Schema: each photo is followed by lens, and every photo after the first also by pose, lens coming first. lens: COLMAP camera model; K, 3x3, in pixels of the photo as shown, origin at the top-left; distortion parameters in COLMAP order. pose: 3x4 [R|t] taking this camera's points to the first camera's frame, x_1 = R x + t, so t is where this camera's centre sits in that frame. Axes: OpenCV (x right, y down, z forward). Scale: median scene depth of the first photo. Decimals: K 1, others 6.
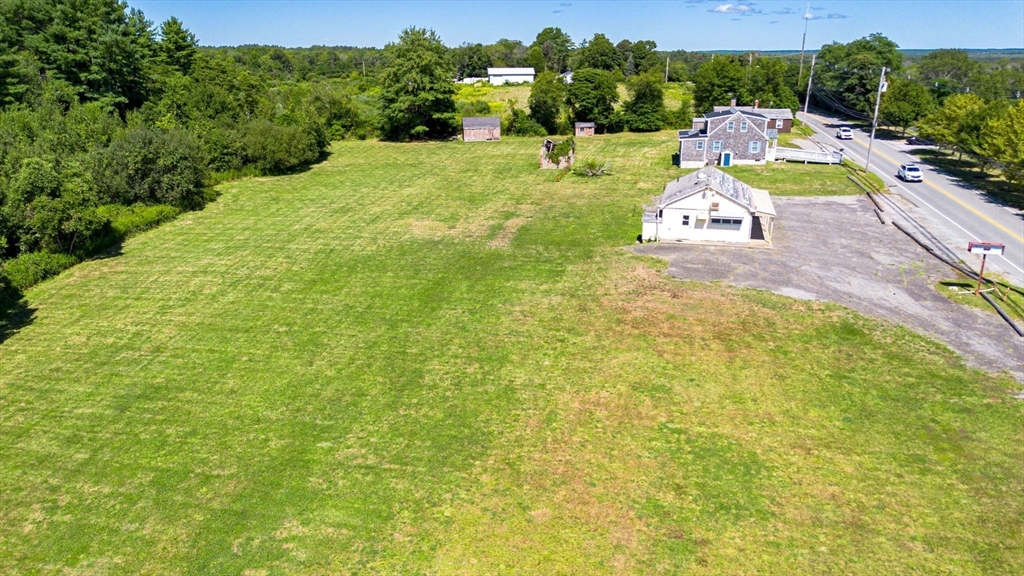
lens RADIAL K [[732.4, 0, 512.0], [0, 732.4, 288.0], [0, 0, 1]] dist [0.071481, -0.079632]
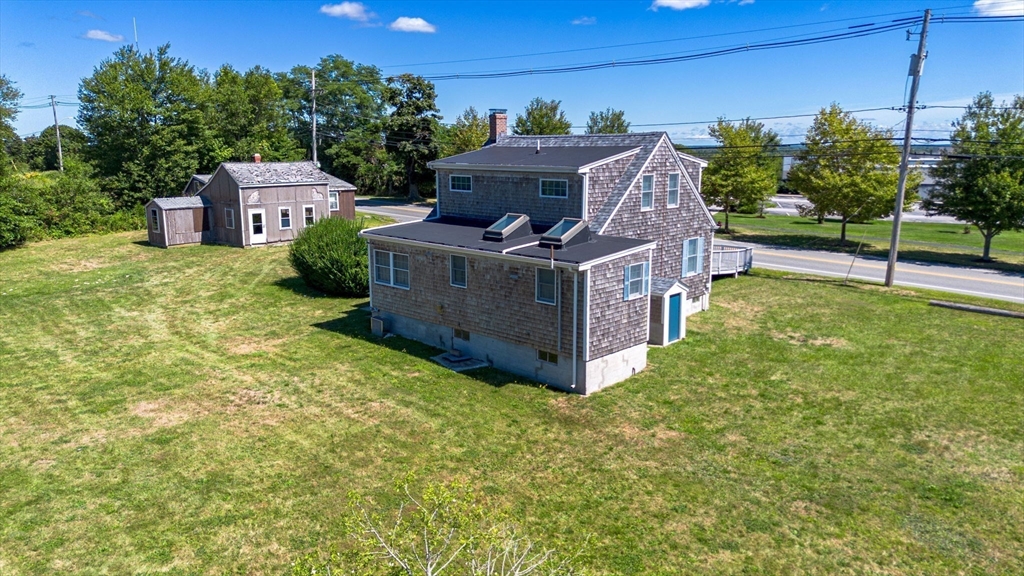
lens RADIAL K [[732.4, 0, 512.0], [0, 732.4, 288.0], [0, 0, 1]] dist [0.071481, -0.079632]
pose [[0.534354, -0.158551, 0.830258, 0.036106], [0.256174, 0.966430, 0.019681, -0.156141], [-0.805506, 0.202174, 0.557032, 0.691347]]
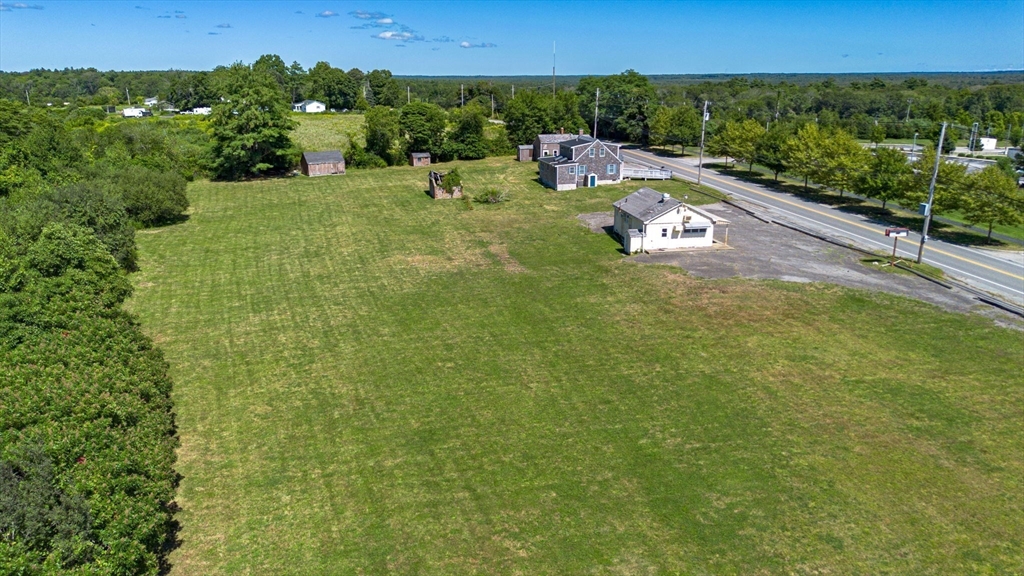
lens RADIAL K [[732.4, 0, 512.0], [0, 732.4, 288.0], [0, 0, 1]] dist [0.071481, -0.079632]
pose [[0.913522, -0.116138, 0.389859, -0.227366], [0.127853, 0.991784, -0.004136, -0.013814], [-0.386176, 0.053623, 0.920865, -0.005783]]
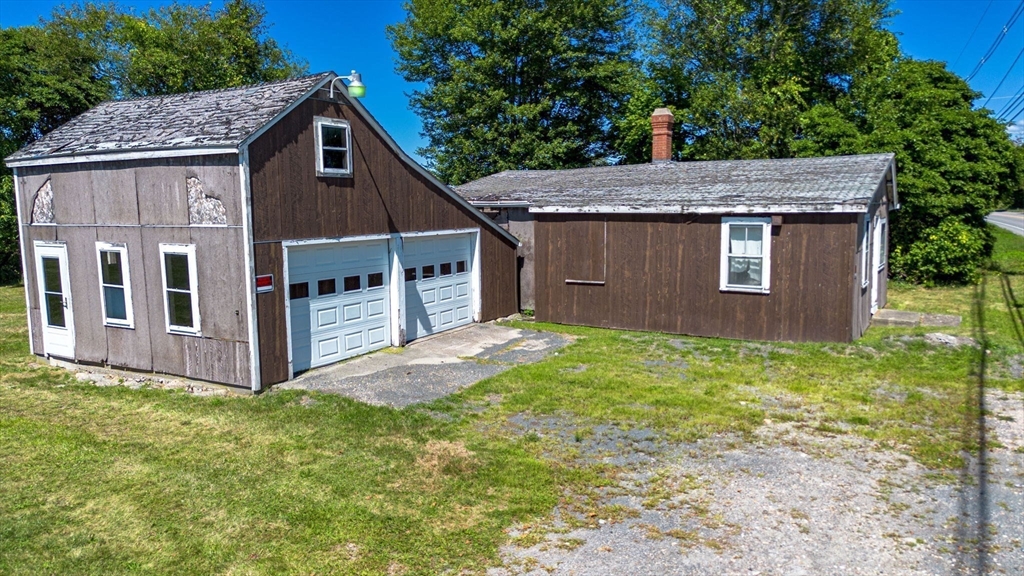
lens RADIAL K [[732.4, 0, 512.0], [0, 732.4, 288.0], [0, 0, 1]] dist [0.071481, -0.079632]
pose [[0.949262, 0.028027, -0.313236, 0.376265], [-0.086196, 0.981066, -0.173436, -0.199729], [0.302444, 0.191636, 0.933704, 0.909201]]
